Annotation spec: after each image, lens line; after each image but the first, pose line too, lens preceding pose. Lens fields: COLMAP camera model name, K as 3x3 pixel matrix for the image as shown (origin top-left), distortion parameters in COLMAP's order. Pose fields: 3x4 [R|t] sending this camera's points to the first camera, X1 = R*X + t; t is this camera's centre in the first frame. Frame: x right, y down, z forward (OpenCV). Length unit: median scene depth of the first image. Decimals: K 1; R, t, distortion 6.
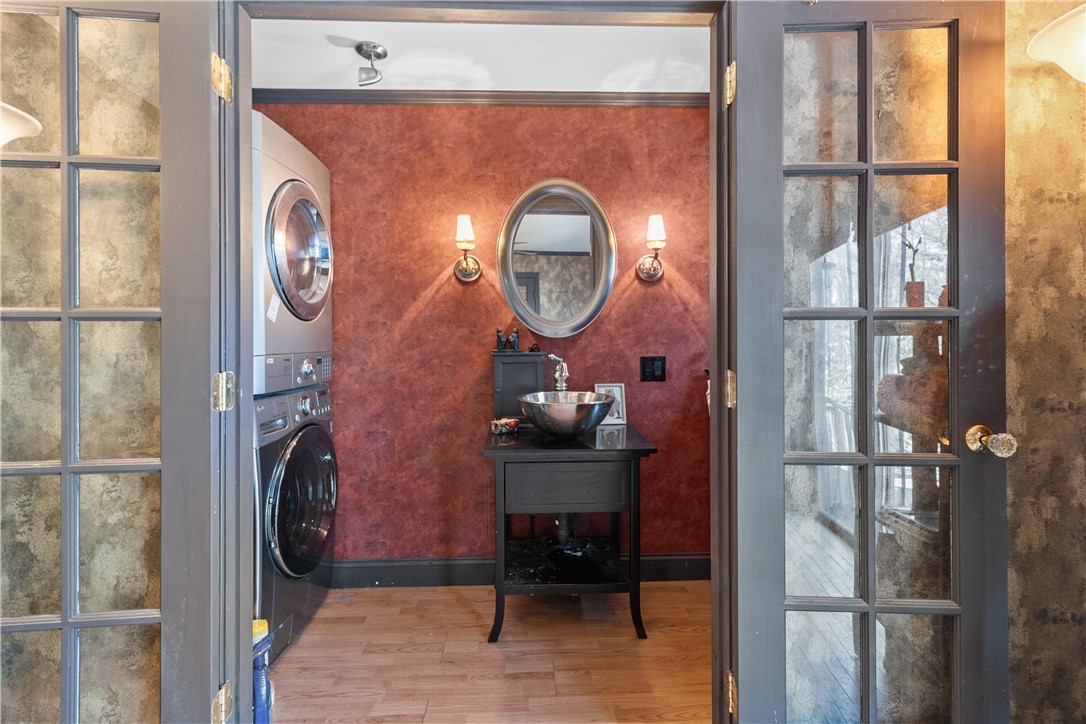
lens RADIAL K [[534.5, 0, 552.0], [0, 534.5, 338.7], [0, 0, 1]] dist [0.003405, 0.000200]
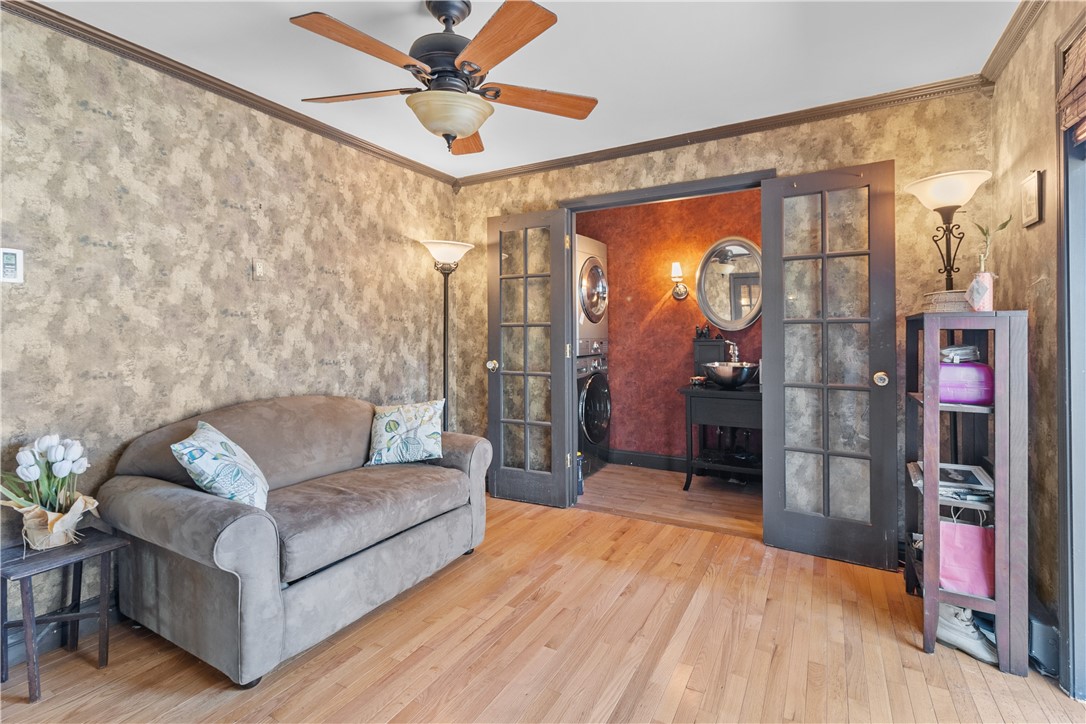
lens RADIAL K [[534.5, 0, 525.6], [0, 534.5, 333.5], [0, 0, 1]] dist [0.003405, 0.000200]
pose [[0.843325, -0.000639, -0.537404, 0.357255], [0.005075, 0.999964, 0.006775, -0.007142], [0.537381, -0.008441, 0.843298, -0.751063]]
